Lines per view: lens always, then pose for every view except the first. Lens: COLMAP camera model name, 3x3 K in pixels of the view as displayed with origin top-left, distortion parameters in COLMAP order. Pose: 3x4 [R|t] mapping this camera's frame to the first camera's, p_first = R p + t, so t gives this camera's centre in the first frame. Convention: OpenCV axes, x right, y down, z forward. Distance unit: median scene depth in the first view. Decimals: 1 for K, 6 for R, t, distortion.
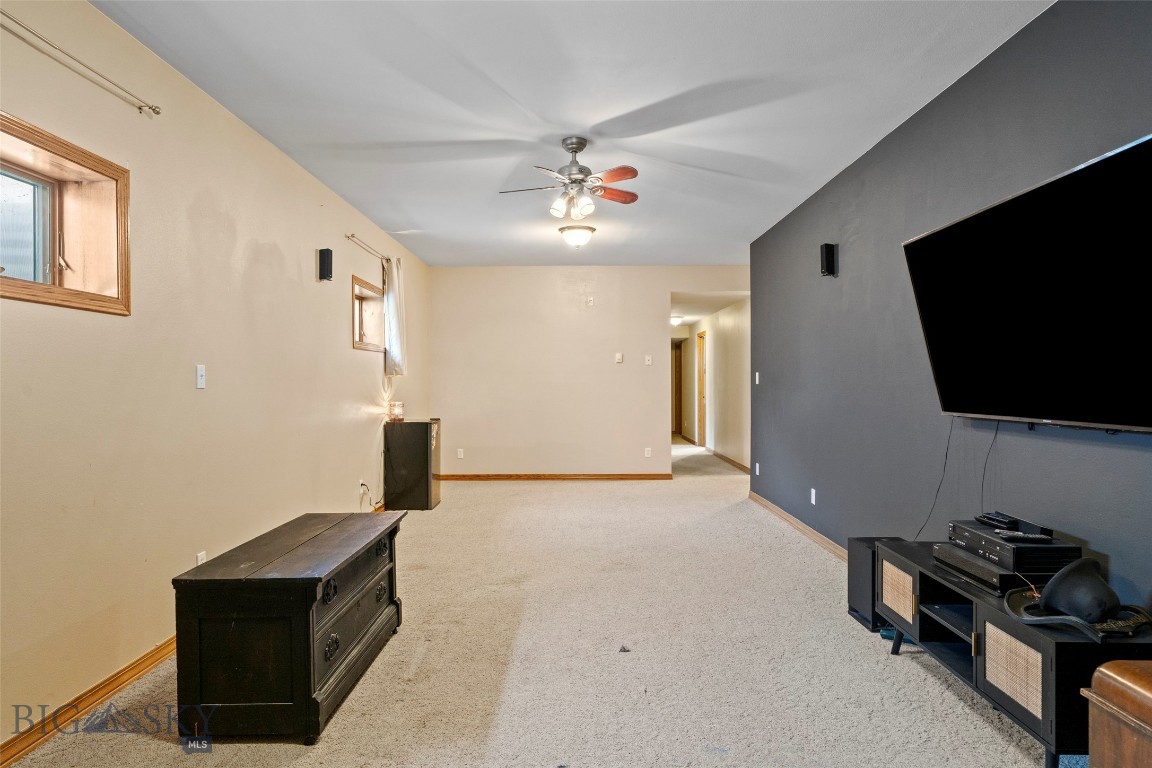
lens RADIAL K [[682.0, 0, 576.0], [0, 682.0, 384.0], [0, 0, 1]] dist [0.000230, 0.001395]
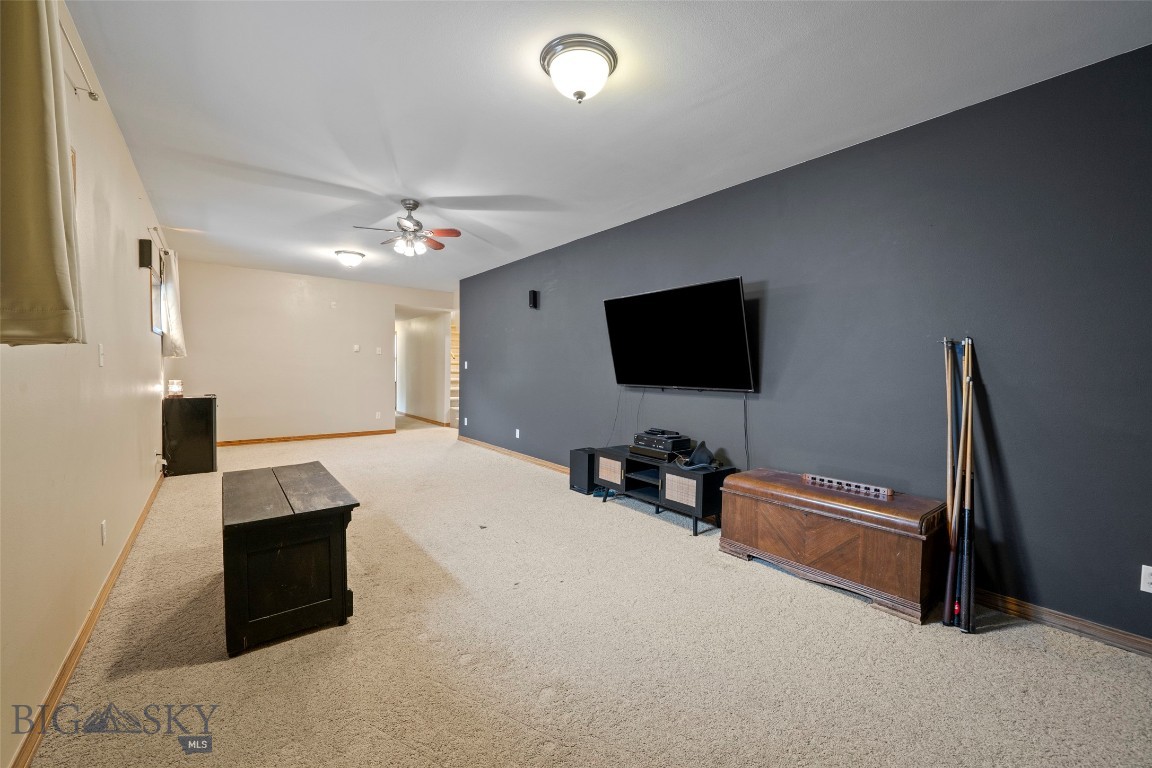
lens RADIAL K [[454.1, 0, 576.0], [0, 454.1, 384.0], [0, 0, 1]] dist [-0.002453, -0.000293]
pose [[0.782576, -0.006589, 0.622520, -0.349265], [-0.013998, 0.999505, 0.028176, 0.003529], [-0.622398, -0.030764, 0.782096, -0.001173]]
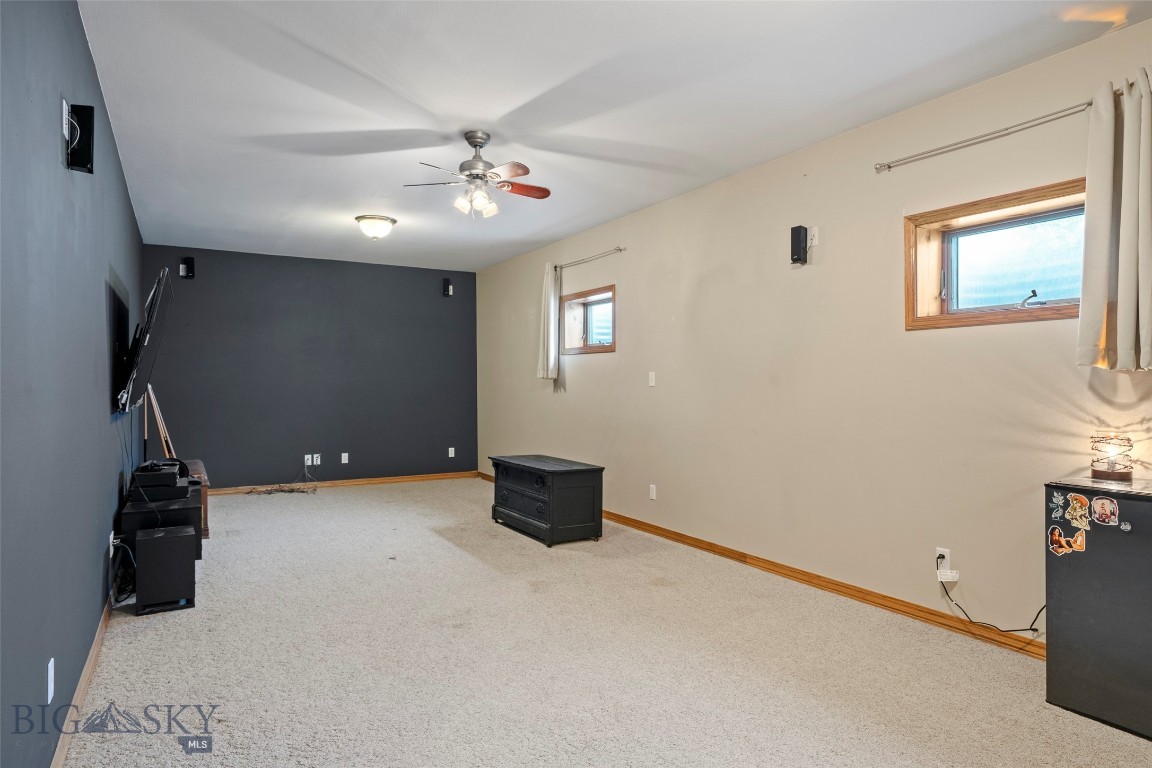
lens RADIAL K [[682.0, 0, 576.0], [0, 682.0, 384.0], [0, 0, 1]] dist [0.000230, 0.001395]
pose [[-0.863881, 0.008449, -0.503625, 0.384209], [0.001757, 0.999904, 0.013760, -0.019771], [0.503693, 0.011002, -0.863813, 2.001457]]
